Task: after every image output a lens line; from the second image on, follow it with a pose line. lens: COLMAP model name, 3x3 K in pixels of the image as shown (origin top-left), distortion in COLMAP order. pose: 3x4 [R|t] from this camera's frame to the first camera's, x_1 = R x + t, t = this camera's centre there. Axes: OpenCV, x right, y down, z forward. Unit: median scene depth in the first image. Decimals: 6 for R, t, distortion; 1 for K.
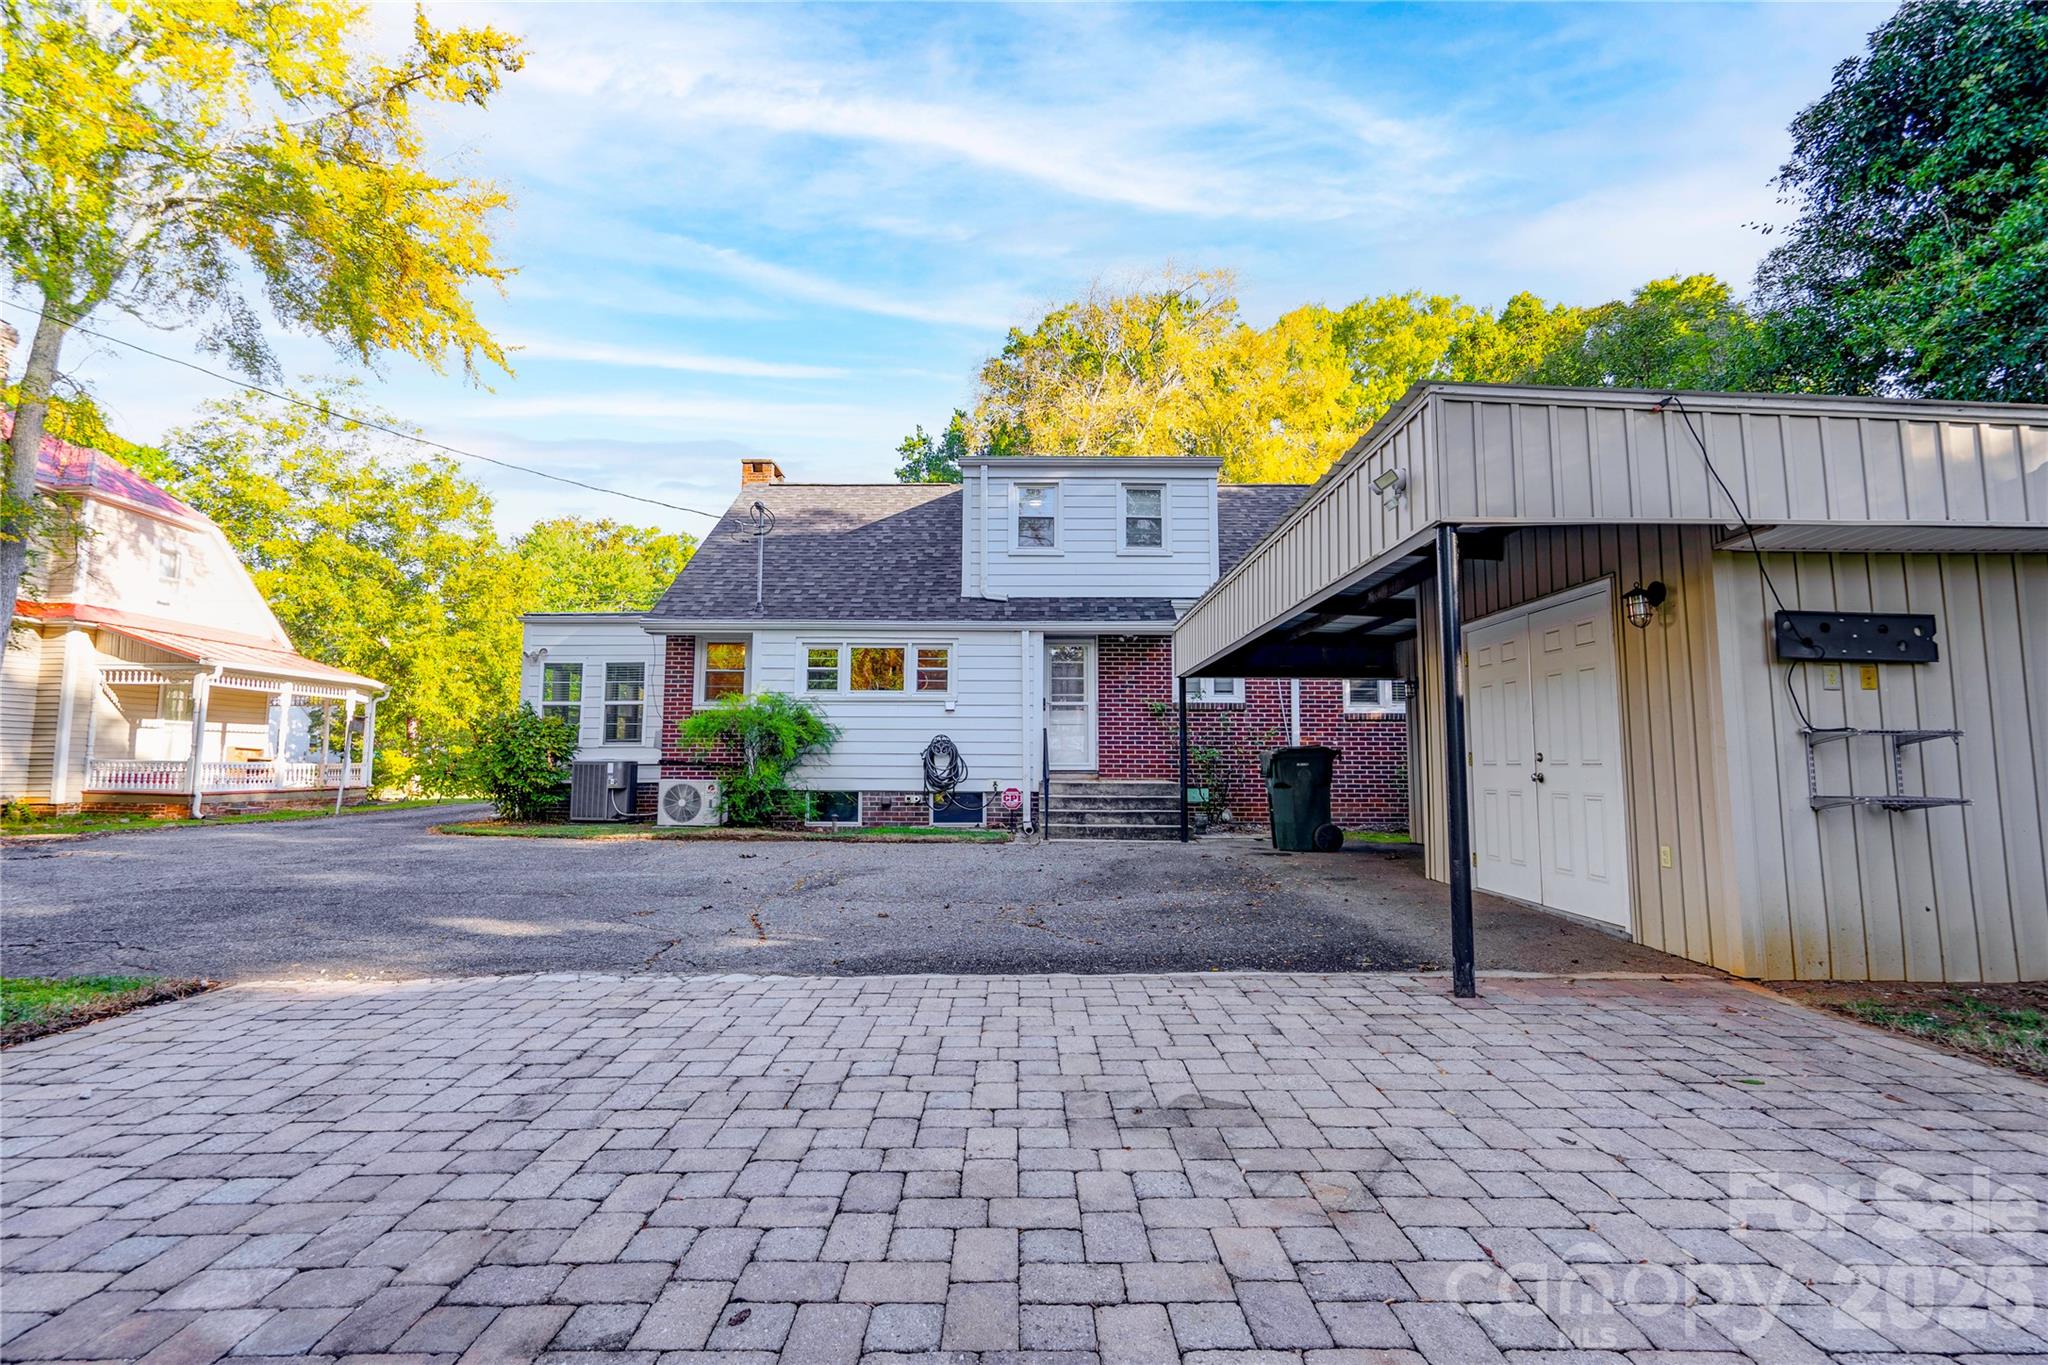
lens RADIAL K [[936.7, 0, 997.4], [0, 936.7, 677.9], [0, 0, 1]] dist [-0.005843, 0.013103]
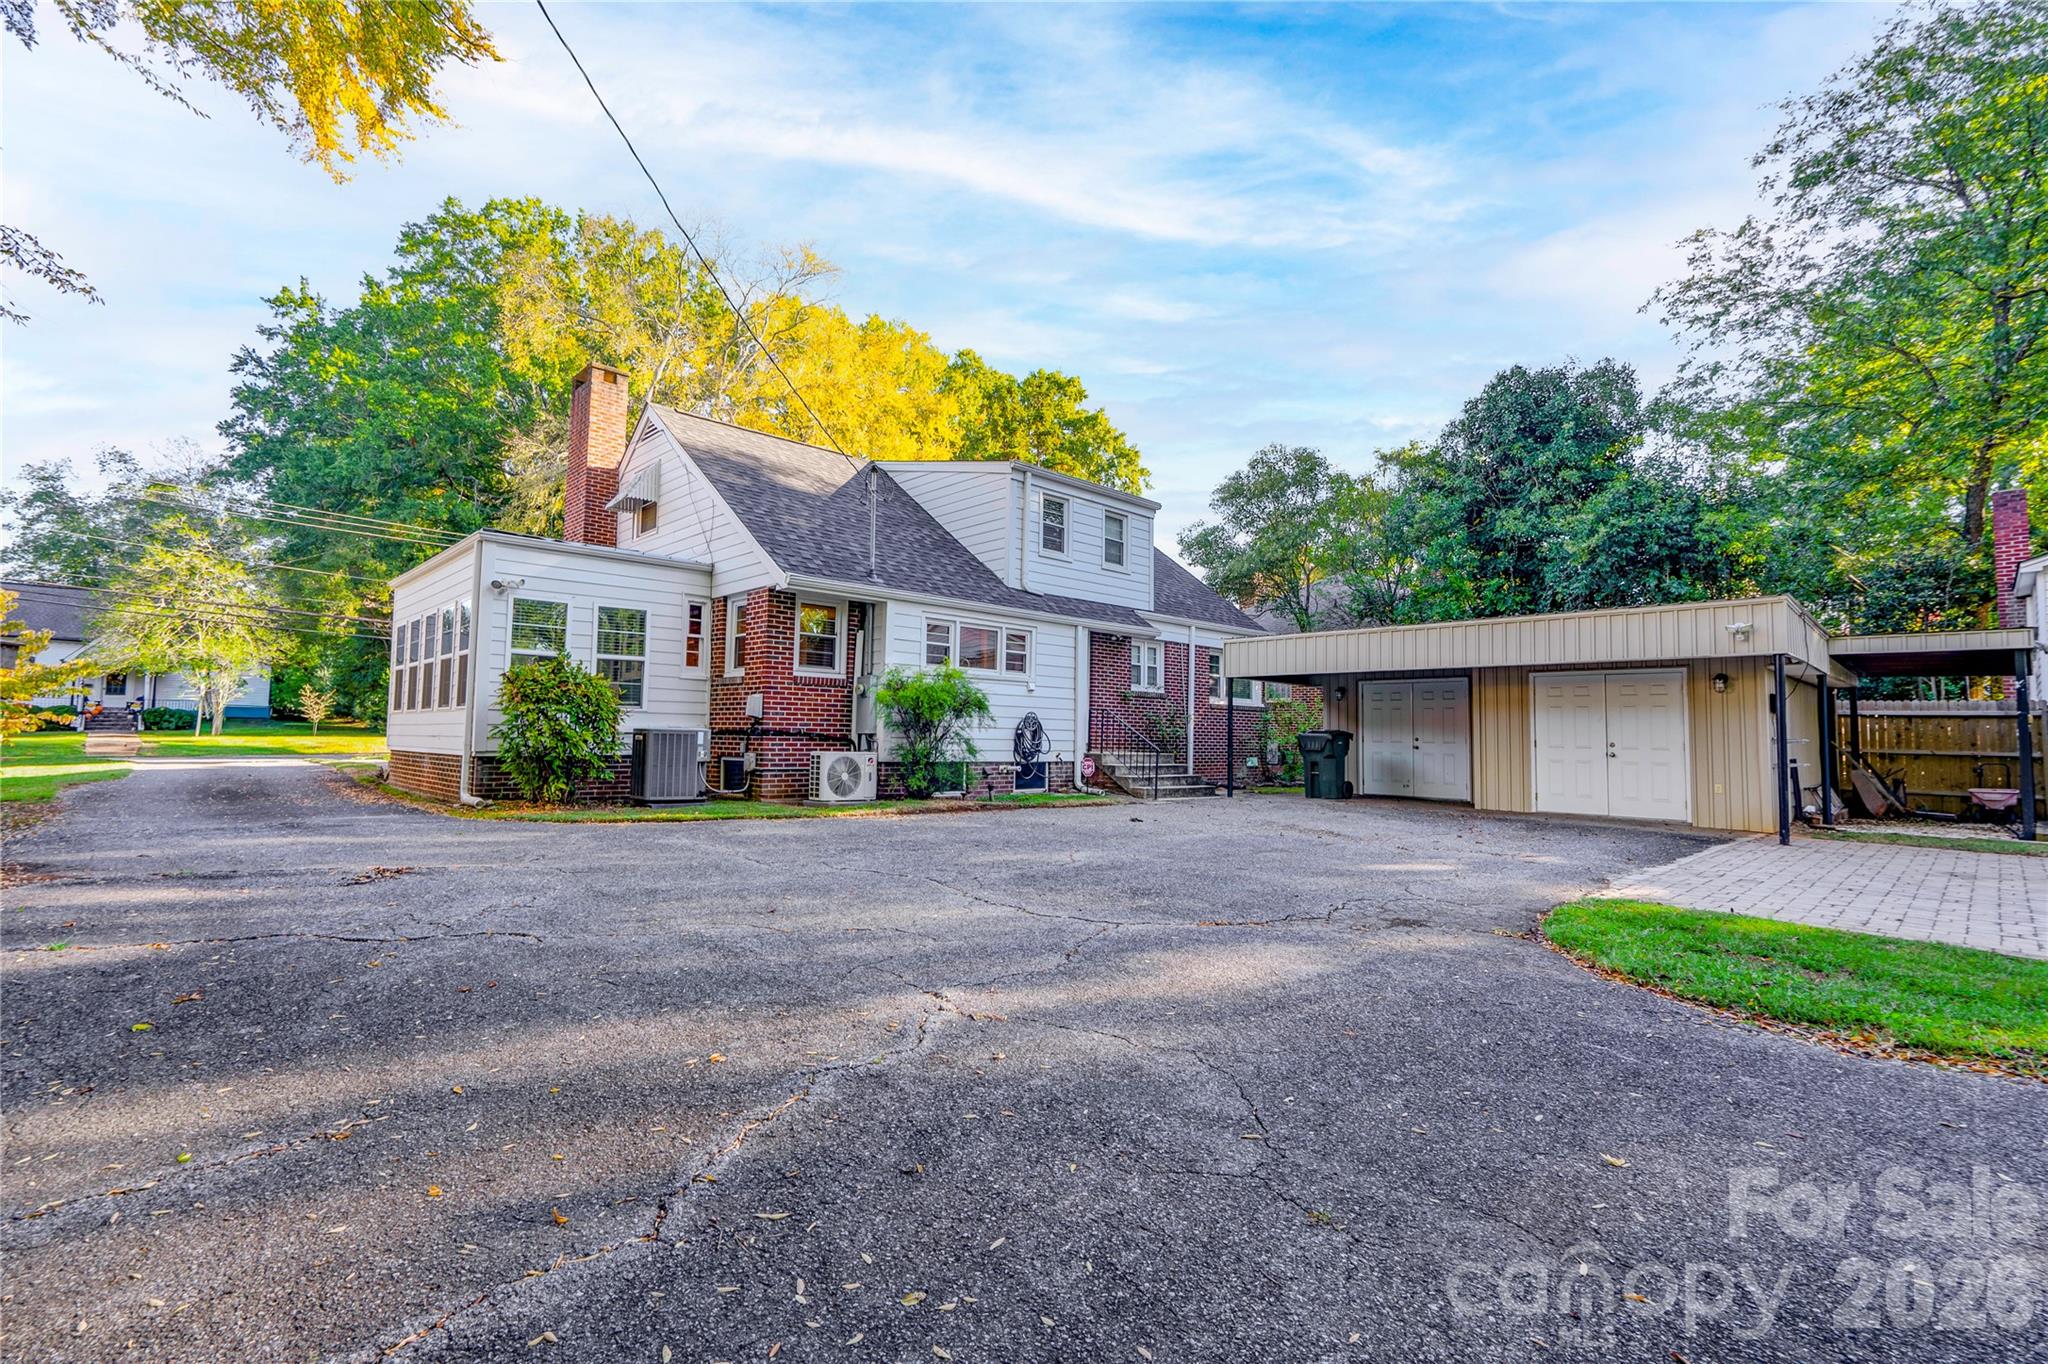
lens RADIAL K [[936.7, 0, 997.4], [0, 936.7, 677.4], [0, 0, 1]] dist [-0.005843, 0.013103]
pose [[0.719465, 0.052731, 0.692524, -0.855734], [-0.080148, 0.996756, 0.007370, 0.013947], [-0.689888, -0.060807, 0.721357, 0.210777]]
